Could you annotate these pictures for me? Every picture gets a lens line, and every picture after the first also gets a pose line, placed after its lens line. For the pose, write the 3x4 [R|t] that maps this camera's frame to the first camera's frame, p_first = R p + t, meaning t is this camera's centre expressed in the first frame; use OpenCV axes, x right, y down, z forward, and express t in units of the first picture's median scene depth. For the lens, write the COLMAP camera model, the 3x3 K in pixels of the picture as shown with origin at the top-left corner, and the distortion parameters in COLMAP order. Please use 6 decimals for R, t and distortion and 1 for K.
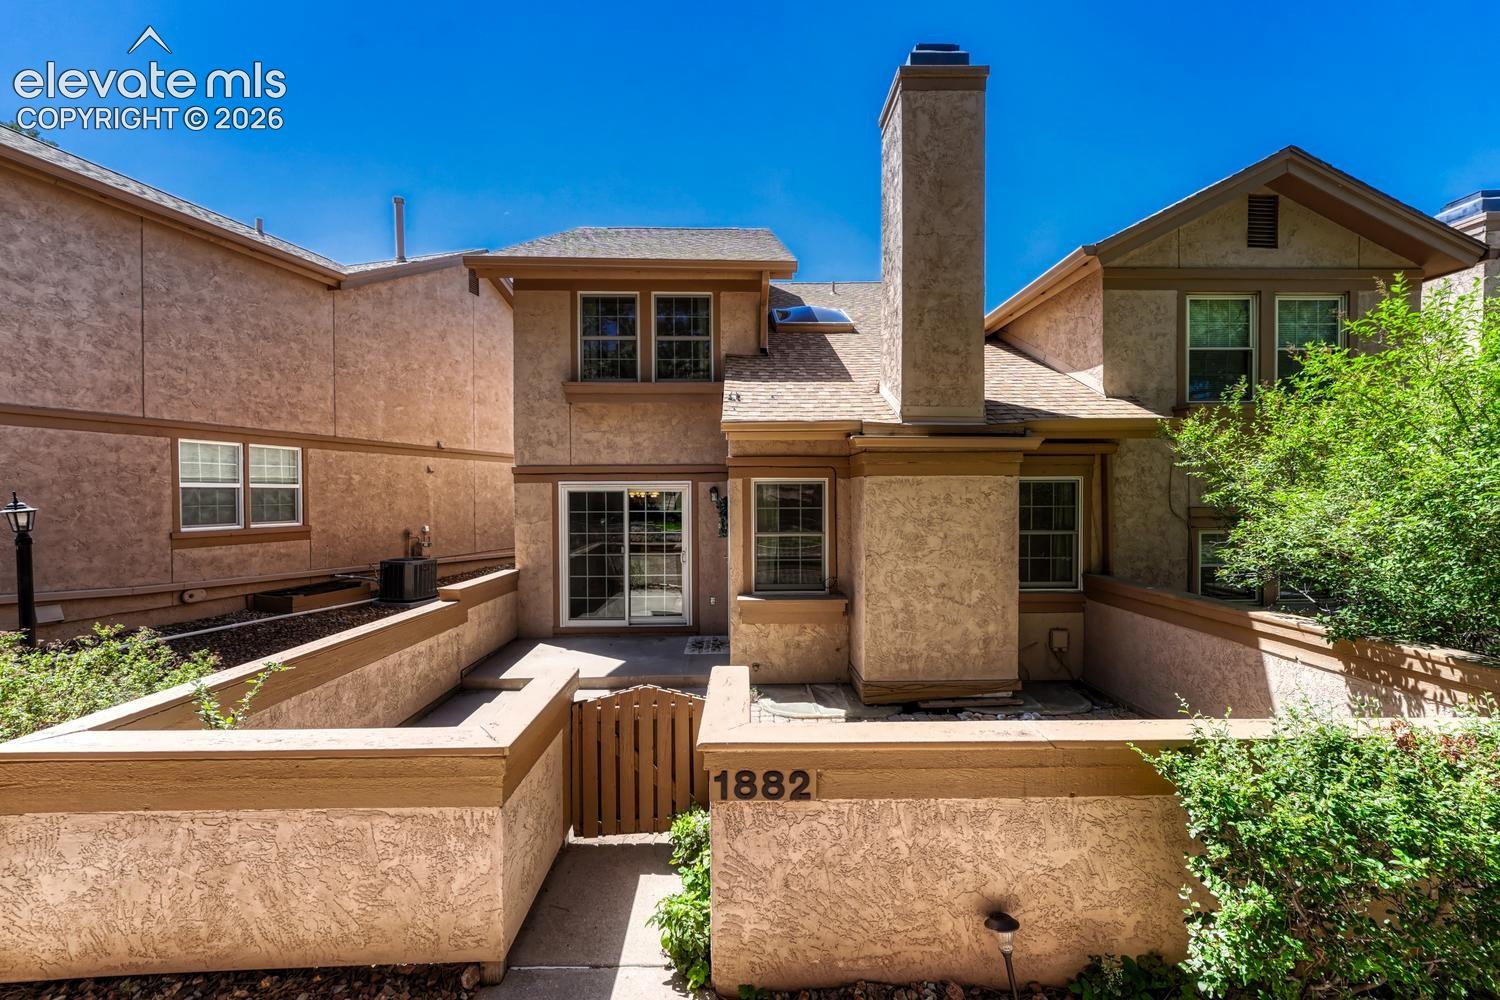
lens RADIAL K [[618.1, 0, 745.0], [0, 618.1, 495.9], [0, 0, 1]] dist [-0.005331, -0.000838]
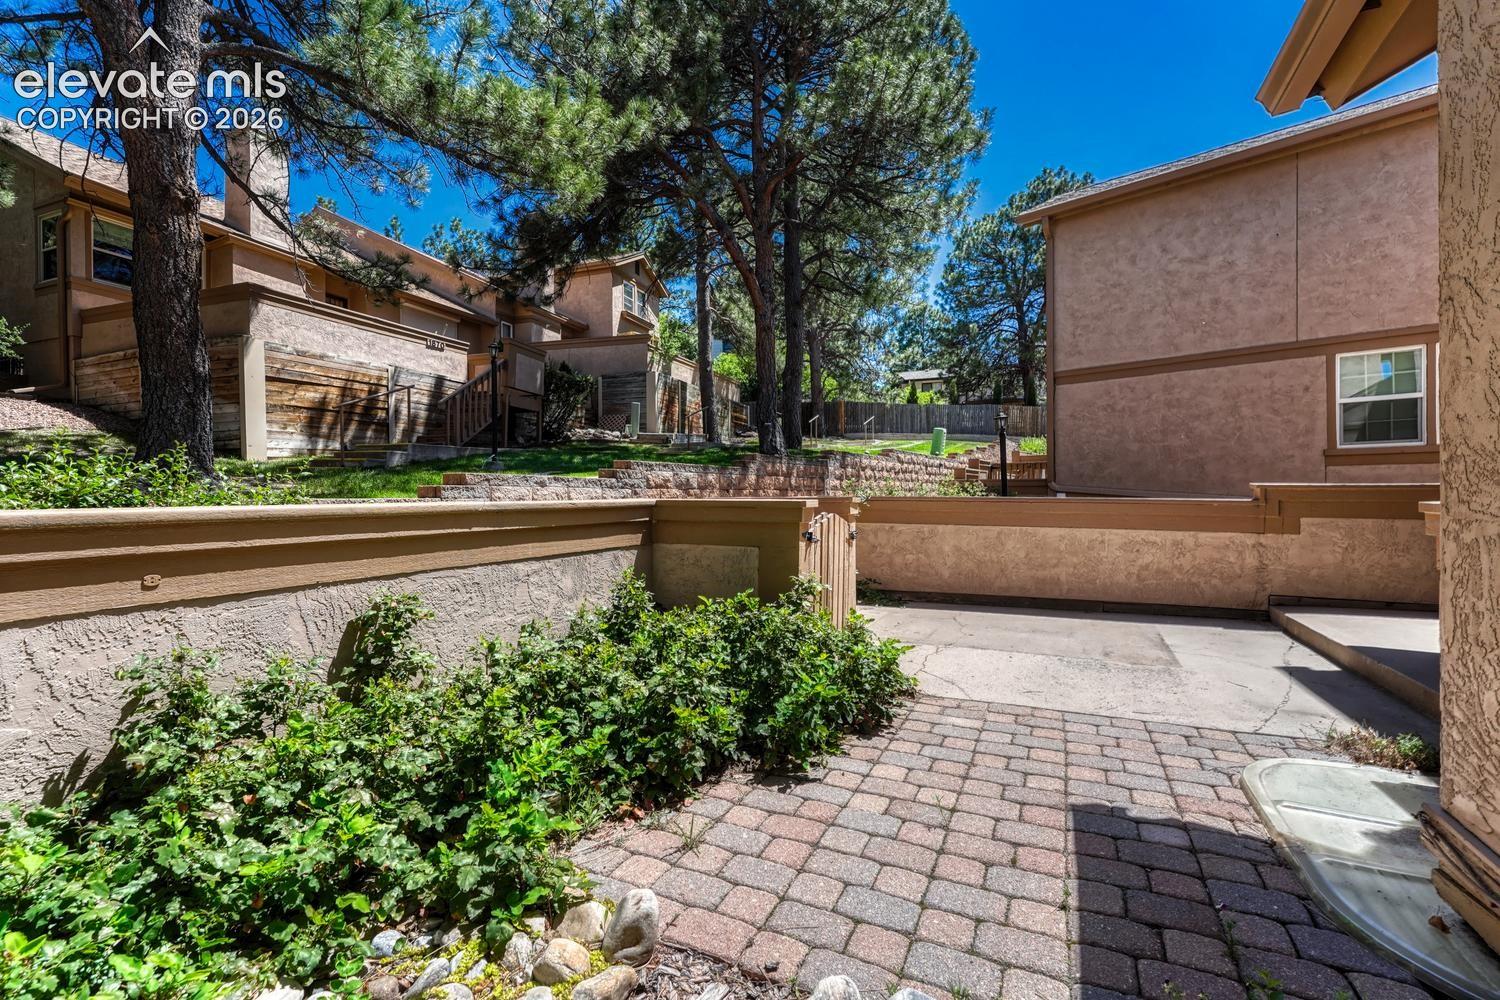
lens RADIAL K [[618.1, 0, 752.0], [0, 618.1, 499.5], [0, 0, 1]] dist [-0.005331, -0.000838]
pose [[-0.455508, 0.014637, -0.890112, 0.408599], [0.004434, 0.999890, 0.014173, 0.127804], [0.890221, 0.002509, -0.455522, 0.643601]]
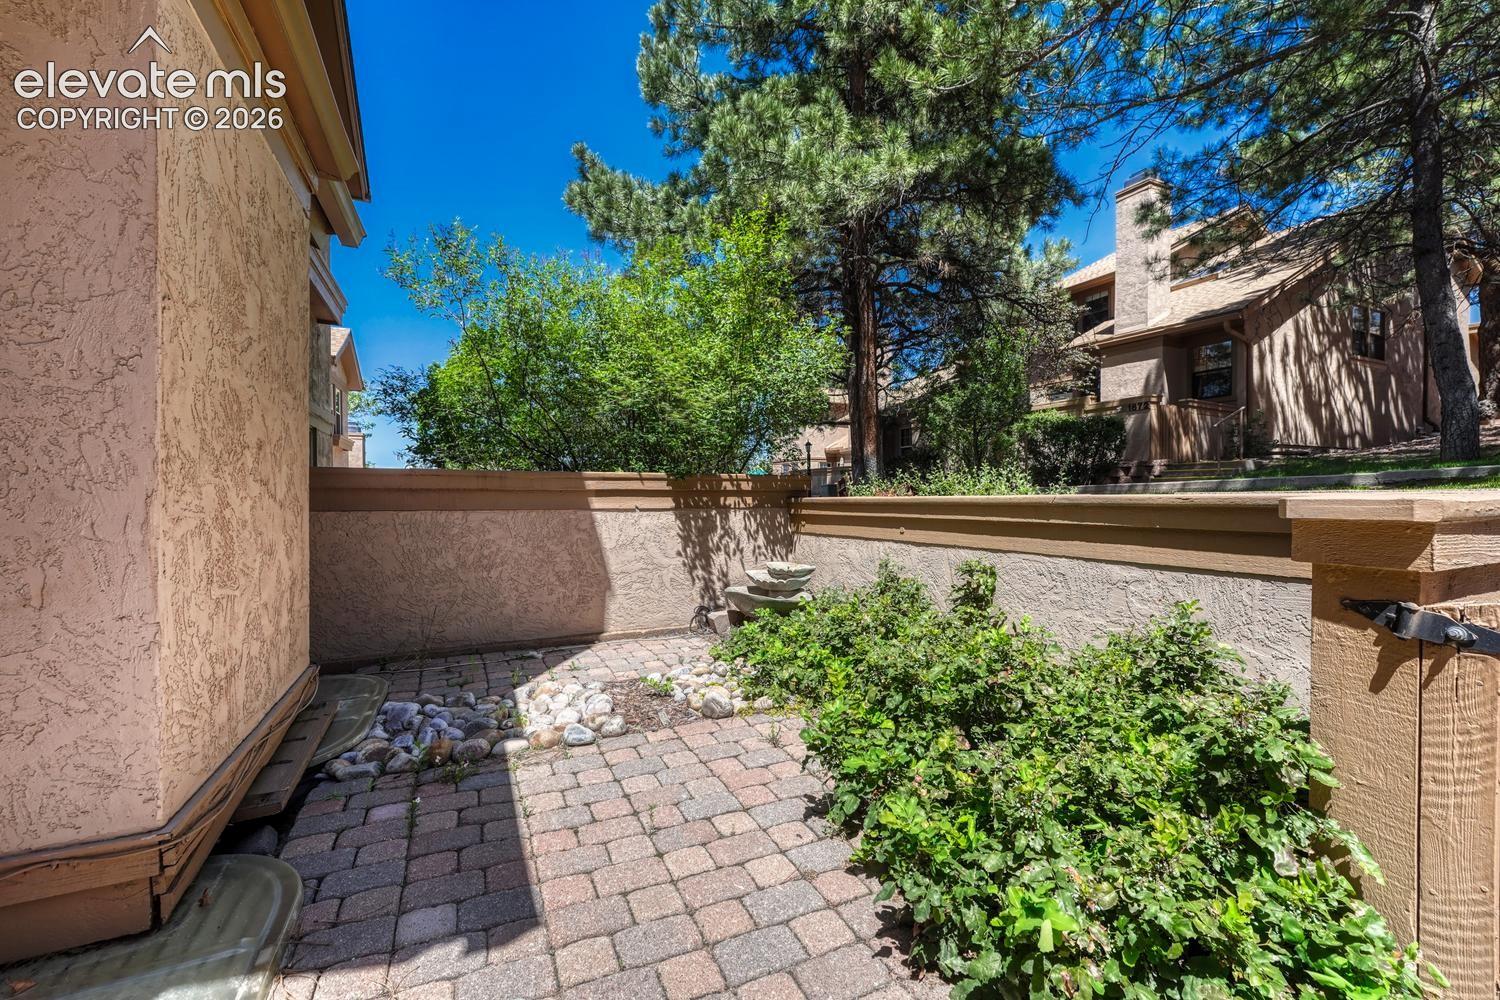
lens RADIAL K [[618.1, 0, 742.4], [0, 618.1, 501.2], [0, 0, 1]] dist [-0.005331, -0.000838]
pose [[-0.399700, 0.001996, 0.916644, -0.079759], [0.014286, 0.999890, 0.004052, 0.132608], [-0.916535, 0.014715, -0.399684, 0.661722]]
